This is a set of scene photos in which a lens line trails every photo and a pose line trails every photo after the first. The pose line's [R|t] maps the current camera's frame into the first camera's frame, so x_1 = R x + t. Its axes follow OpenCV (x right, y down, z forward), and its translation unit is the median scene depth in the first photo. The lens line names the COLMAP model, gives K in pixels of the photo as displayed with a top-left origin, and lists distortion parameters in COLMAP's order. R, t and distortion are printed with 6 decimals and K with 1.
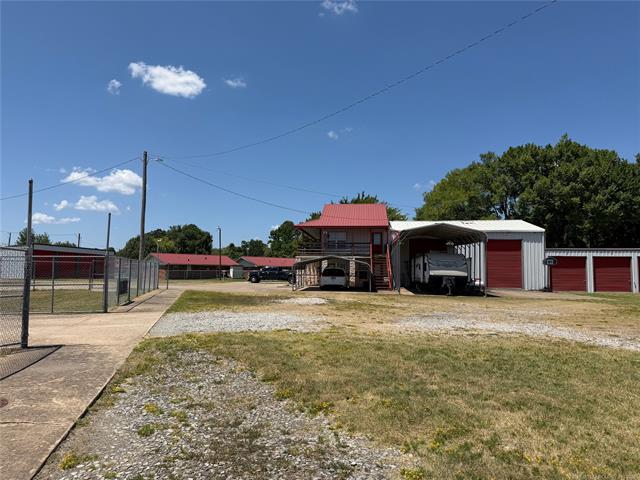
lens RADIAL K [[459.5, 0, 320.5], [0, 459.5, 240.0], [0, 0, 1]] dist [0.056802, -0.012358]
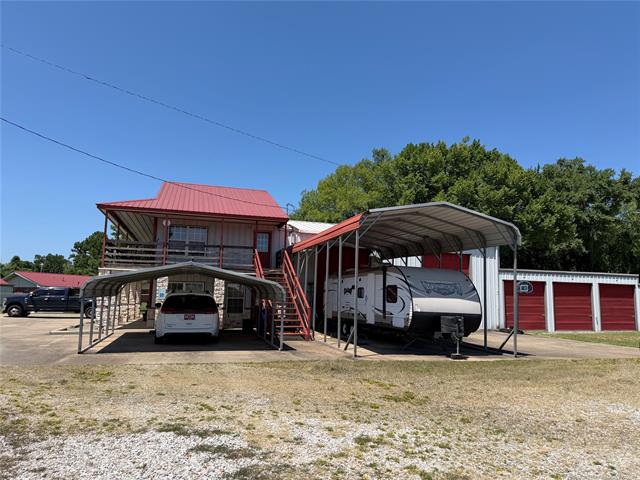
lens RADIAL K [[459.5, 0, 333.8], [0, 459.5, 234.4], [0, 0, 1]] dist [0.056802, -0.012358]
pose [[0.922403, 0.063557, 0.380963, -0.013949], [-0.040287, 0.996820, -0.068756, 0.023866], [-0.384122, 0.048073, 0.922030, 0.435009]]
